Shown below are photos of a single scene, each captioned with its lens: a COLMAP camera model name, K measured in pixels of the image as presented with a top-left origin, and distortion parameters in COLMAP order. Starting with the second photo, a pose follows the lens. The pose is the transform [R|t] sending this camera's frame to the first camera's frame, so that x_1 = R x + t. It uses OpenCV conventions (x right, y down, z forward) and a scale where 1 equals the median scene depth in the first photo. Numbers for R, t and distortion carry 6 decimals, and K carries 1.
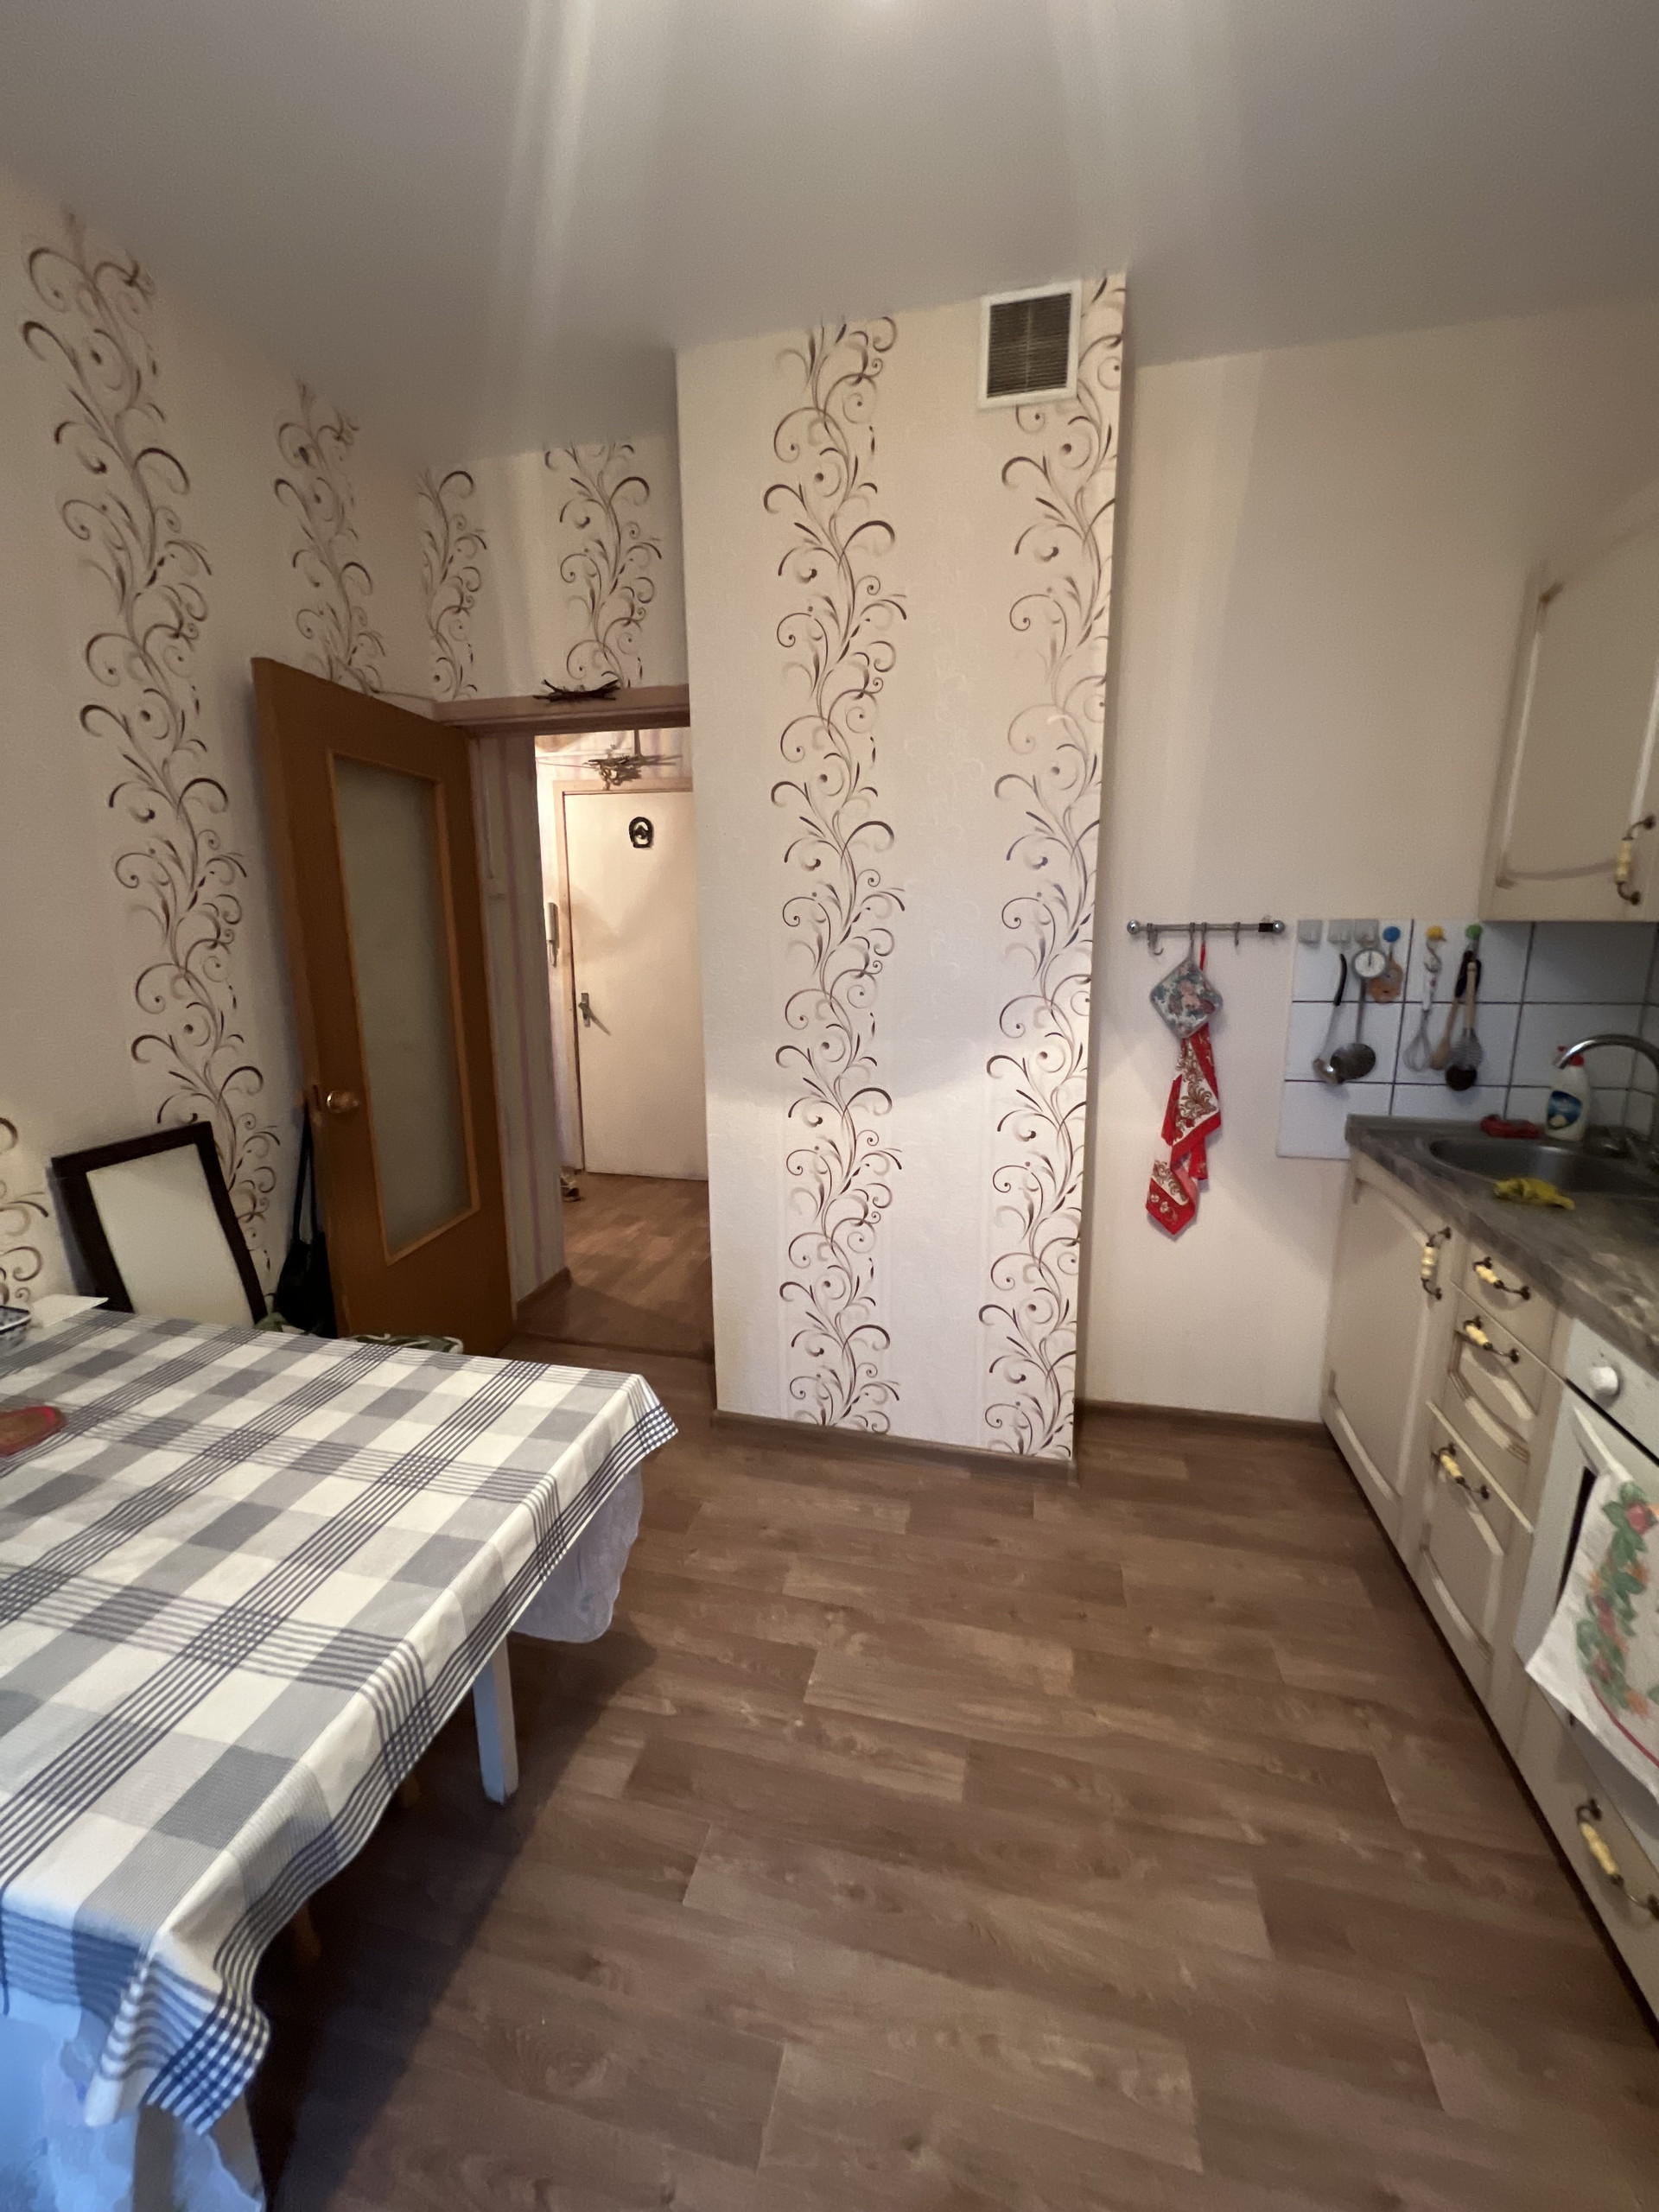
lens RADIAL K [[881.2, 0, 827.4], [0, 881.2, 1102.7], [0, 0, 1]] dist [-0.001505, 0.000029]
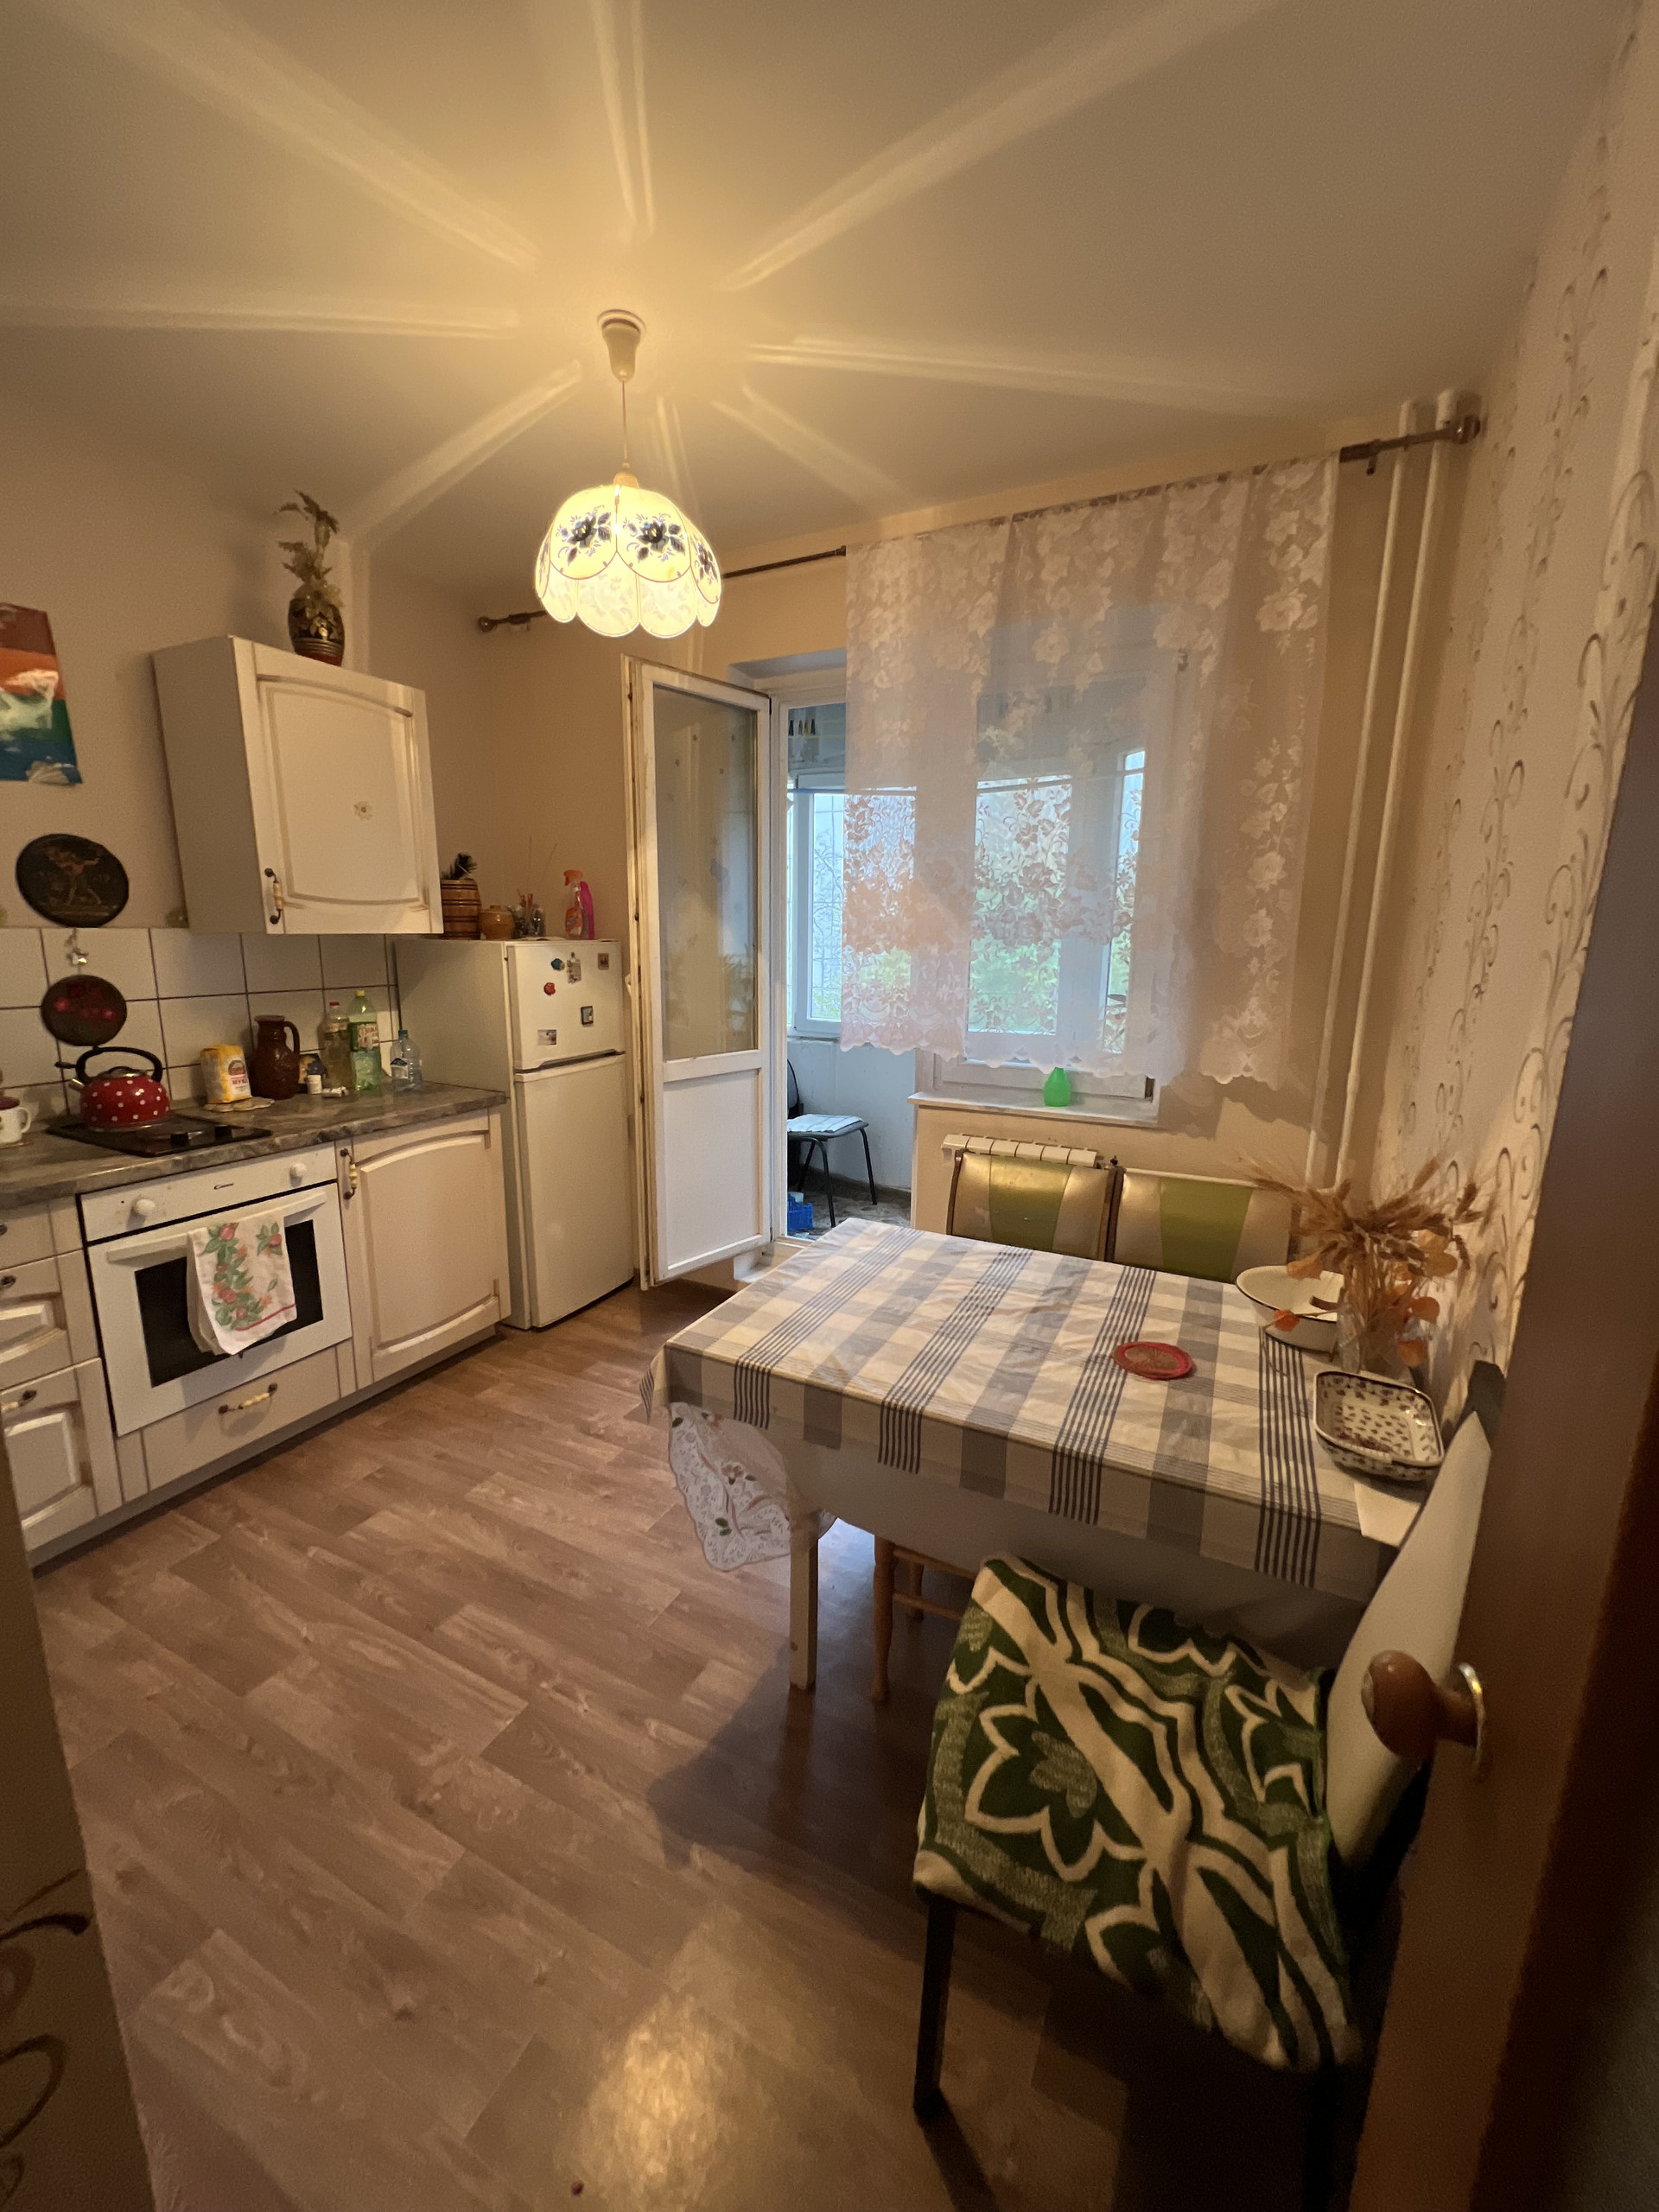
lens RADIAL K [[881.2, 0, 827.4], [0, 881.2, 1102.7], [0, 0, 1]] dist [-0.001505, 0.000029]
pose [[-0.973301, -0.057156, 0.222303, -0.643295], [0.036019, 0.918469, 0.393848, -0.413181], [-0.226689, 0.391340, -0.891888, 1.813210]]
